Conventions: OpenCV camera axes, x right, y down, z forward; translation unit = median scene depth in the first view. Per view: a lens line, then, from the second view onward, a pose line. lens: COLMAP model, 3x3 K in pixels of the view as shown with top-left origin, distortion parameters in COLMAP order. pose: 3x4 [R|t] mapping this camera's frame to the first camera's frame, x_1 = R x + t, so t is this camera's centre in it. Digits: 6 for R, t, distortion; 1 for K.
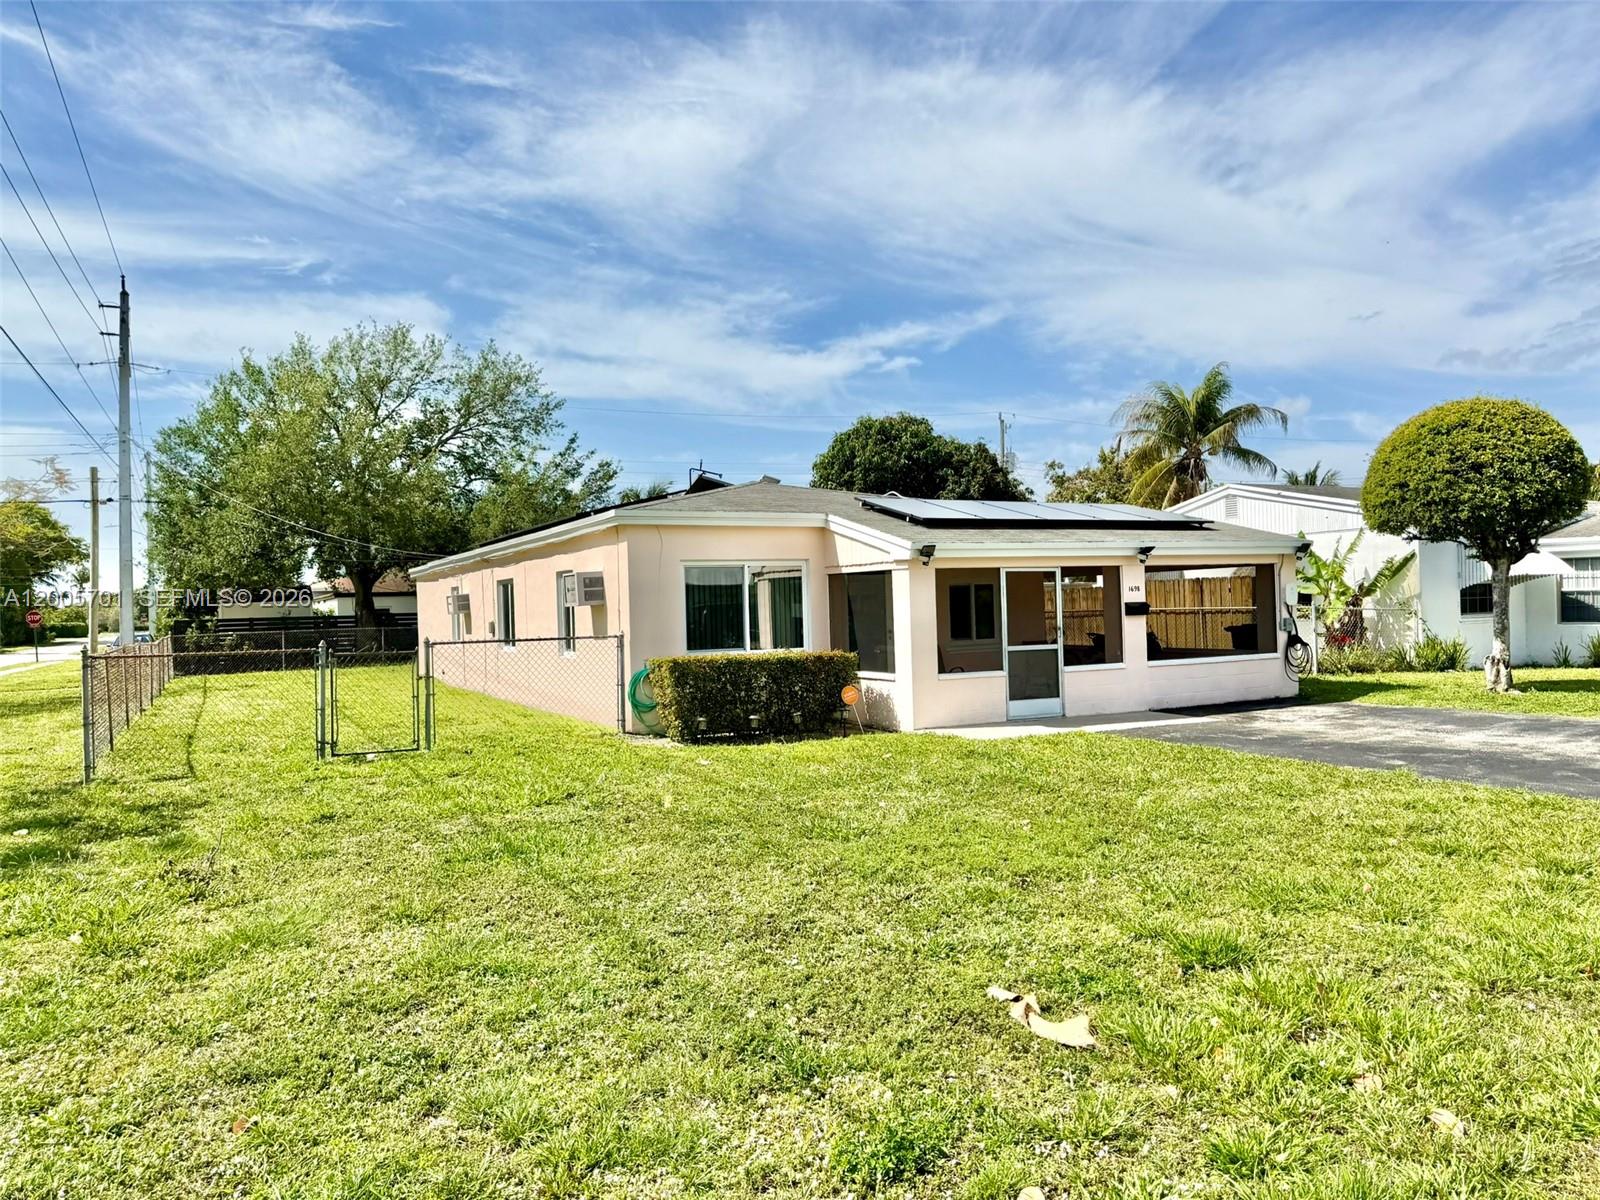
lens RADIAL K [[1104.6, 0, 800.1], [0, 1104.6, 585.8], [0, 0, 1]] dist [0.058380, -0.036426]
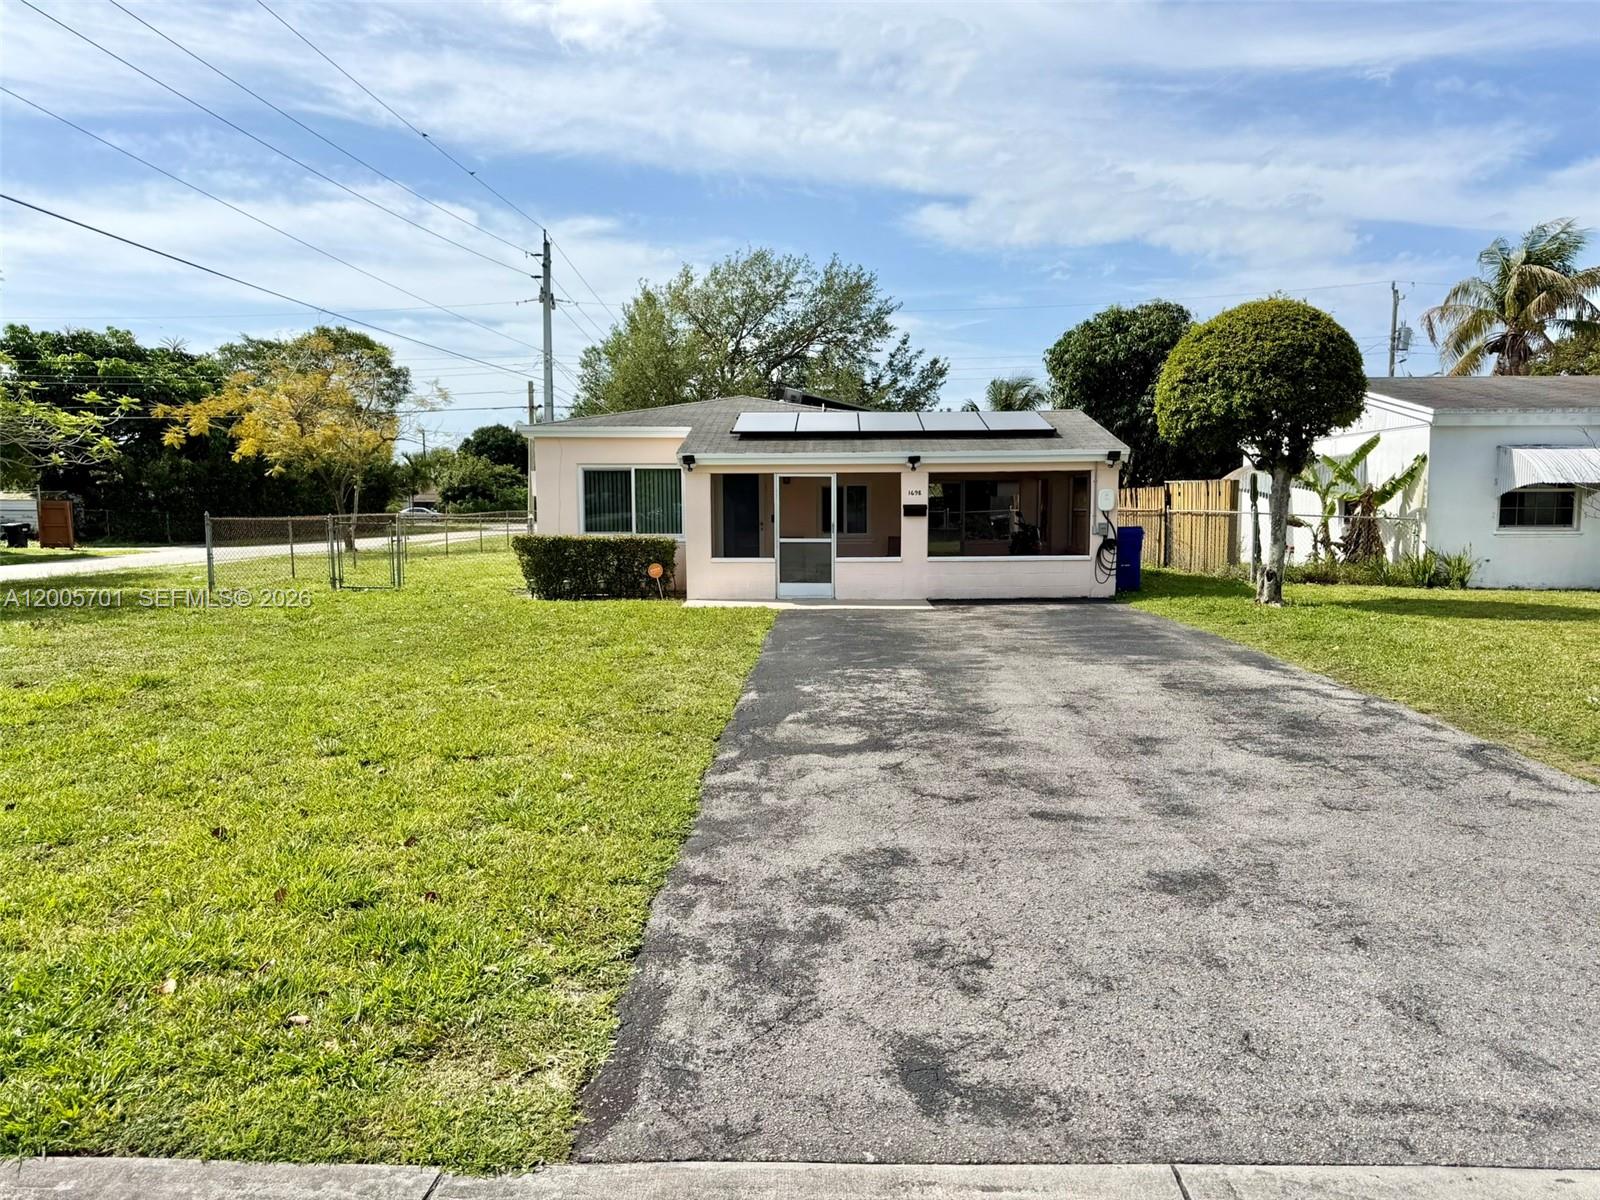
lens RADIAL K [[1104.6, 0, 801.4], [0, 1104.6, 603.1], [0, 0, 1]] dist [0.058380, -0.036426]
pose [[0.879309, 0.068985, -0.471229, 0.409957], [-0.013514, 0.992669, 0.120104, -0.010589], [0.476060, -0.099241, 0.873795, -0.027960]]
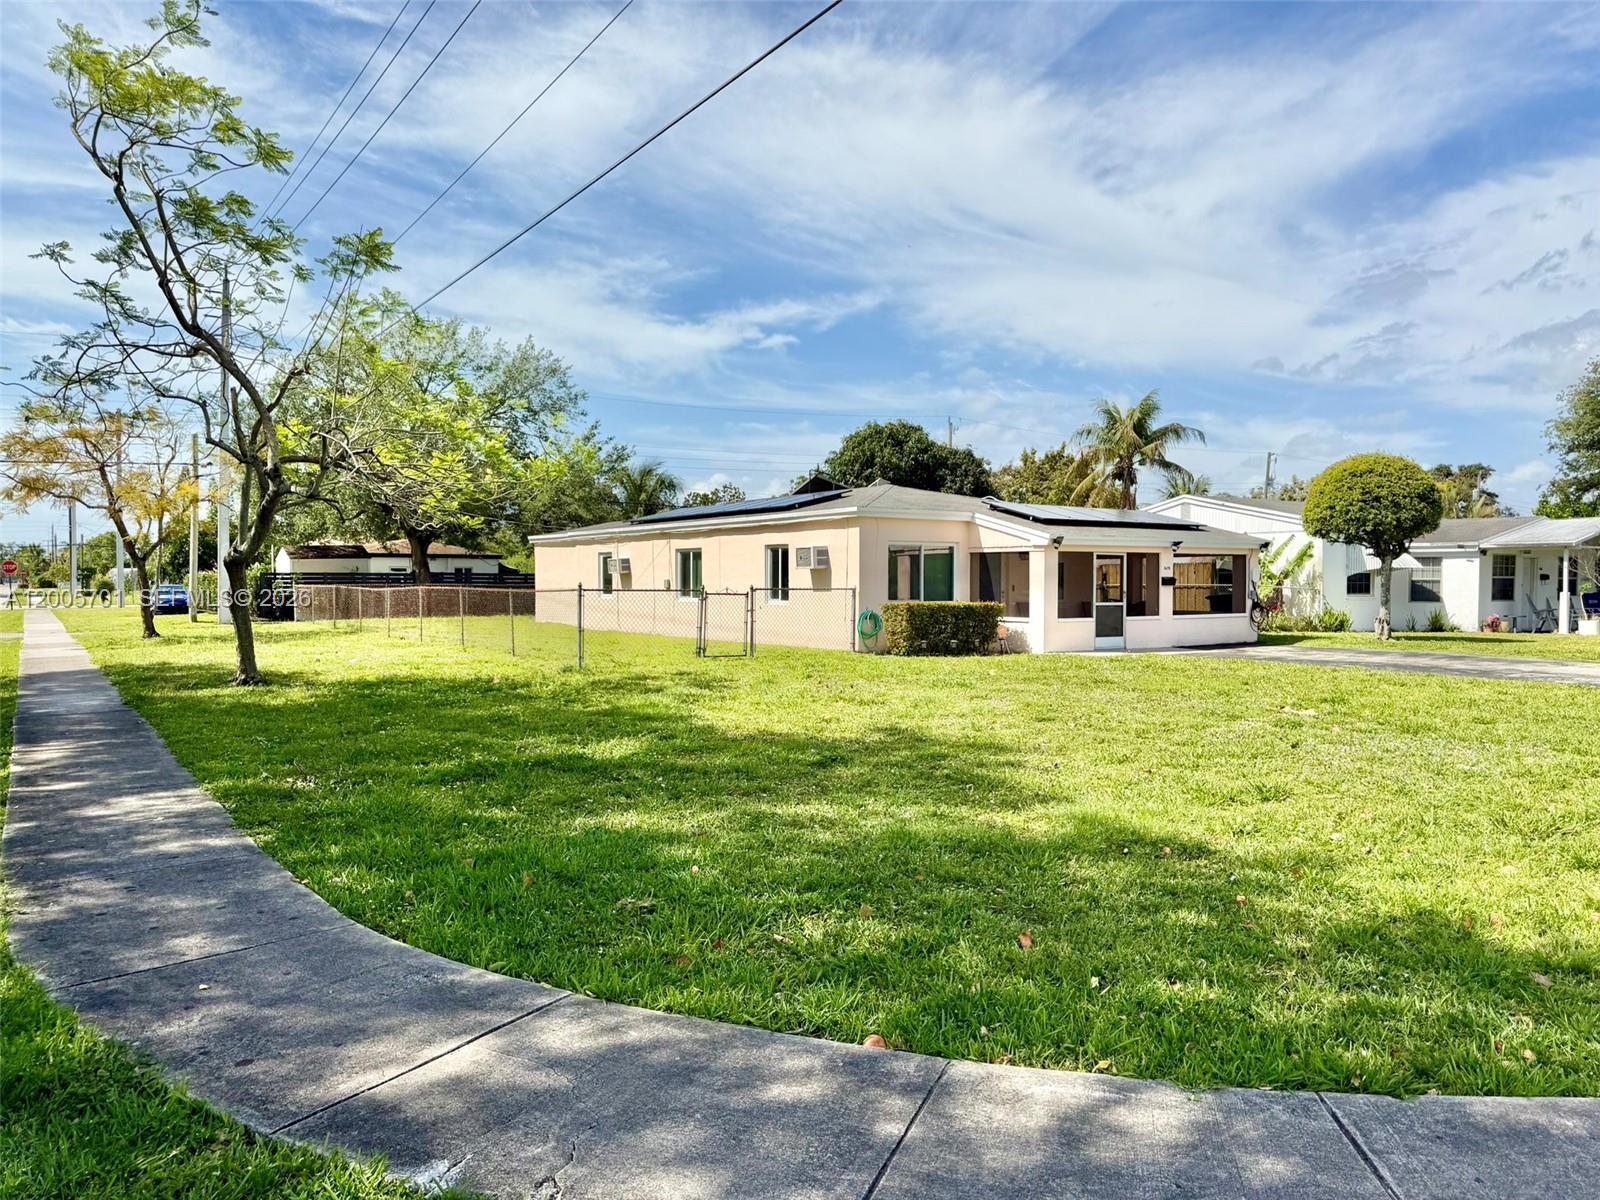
lens RADIAL K [[1104.6, 0, 802.2], [0, 1104.6, 605.7], [0, 0, 1]] dist [0.058380, -0.036426]
pose [[0.992653, 0.026918, 0.117960, -0.215352], [-0.031409, 0.998844, 0.036380, 0.007922], [-0.116844, -0.039818, 0.992352, -0.268900]]
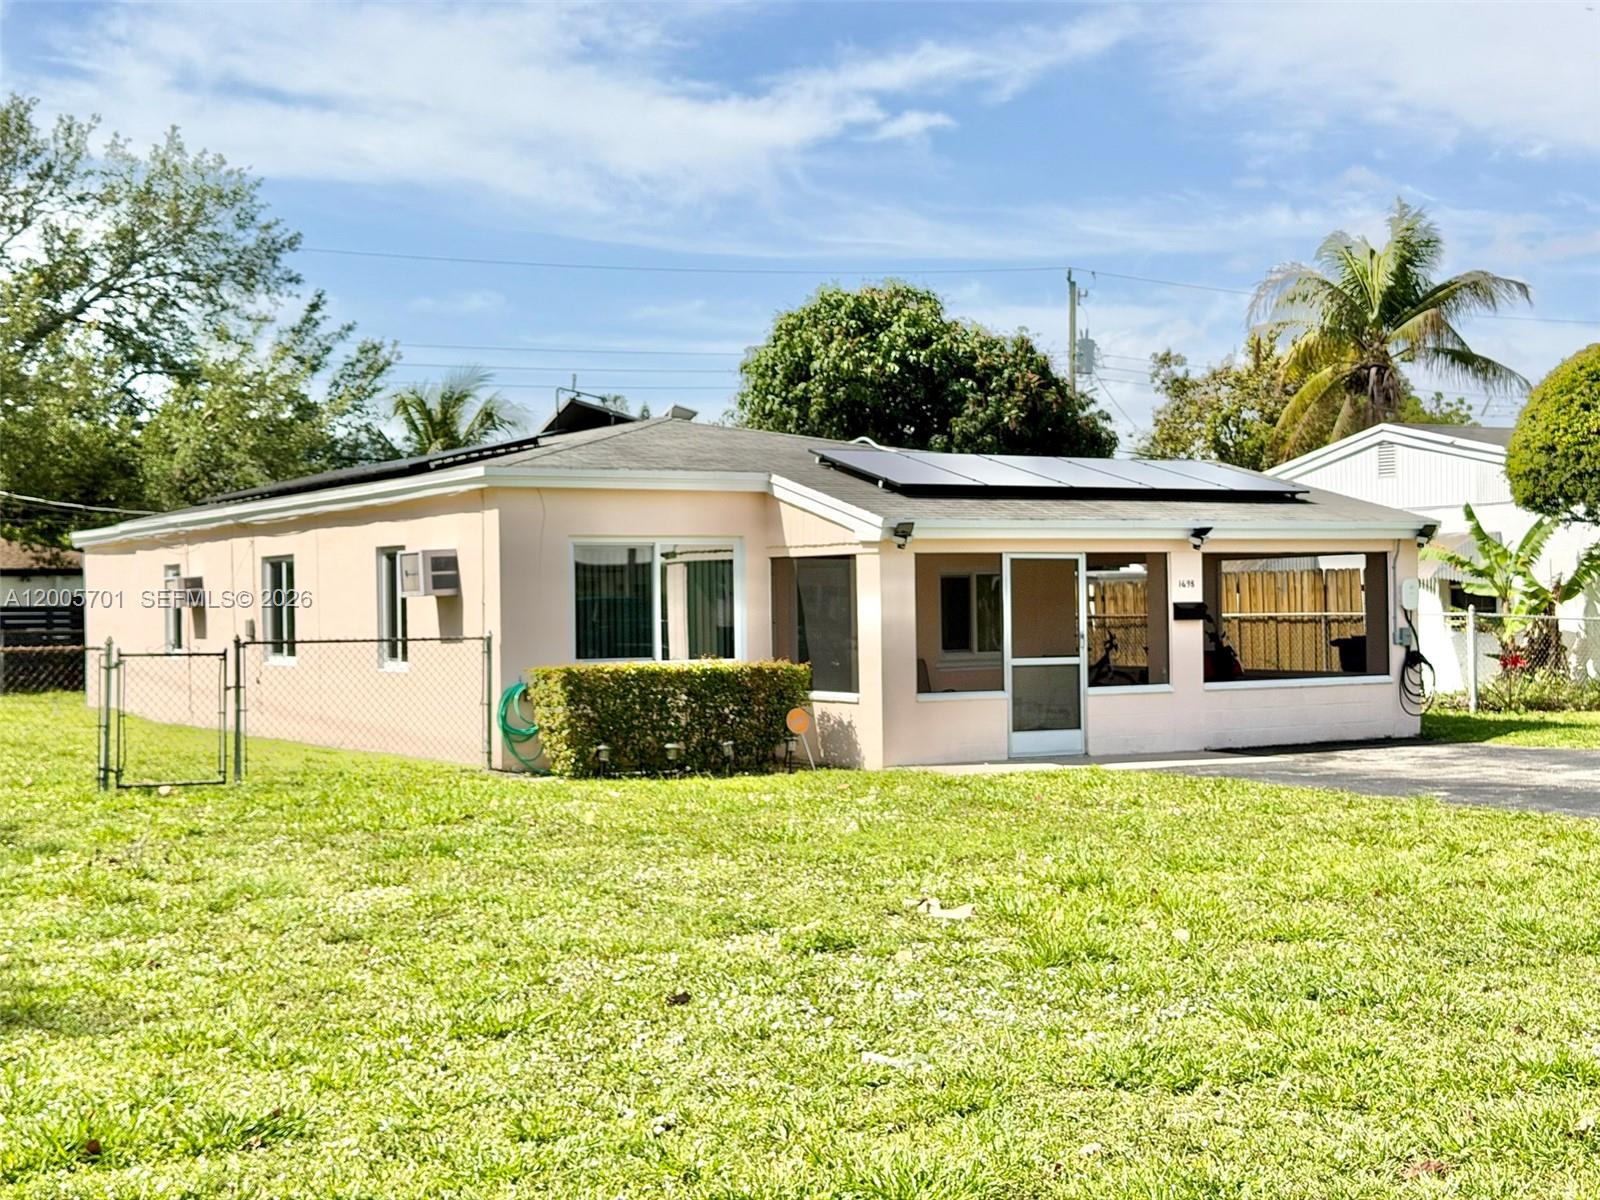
lens RADIAL K [[2220.7, 0, 815.7], [0, 2220.7, 597.6], [0, 0, 1]] dist [0.074895, 0.000000]
pose [[0.998684, 0.014038, 0.049333, -0.009258], [-0.014661, 0.999817, 0.012277, -0.001492], [-0.049152, -0.012984, 0.998707, -0.253396]]
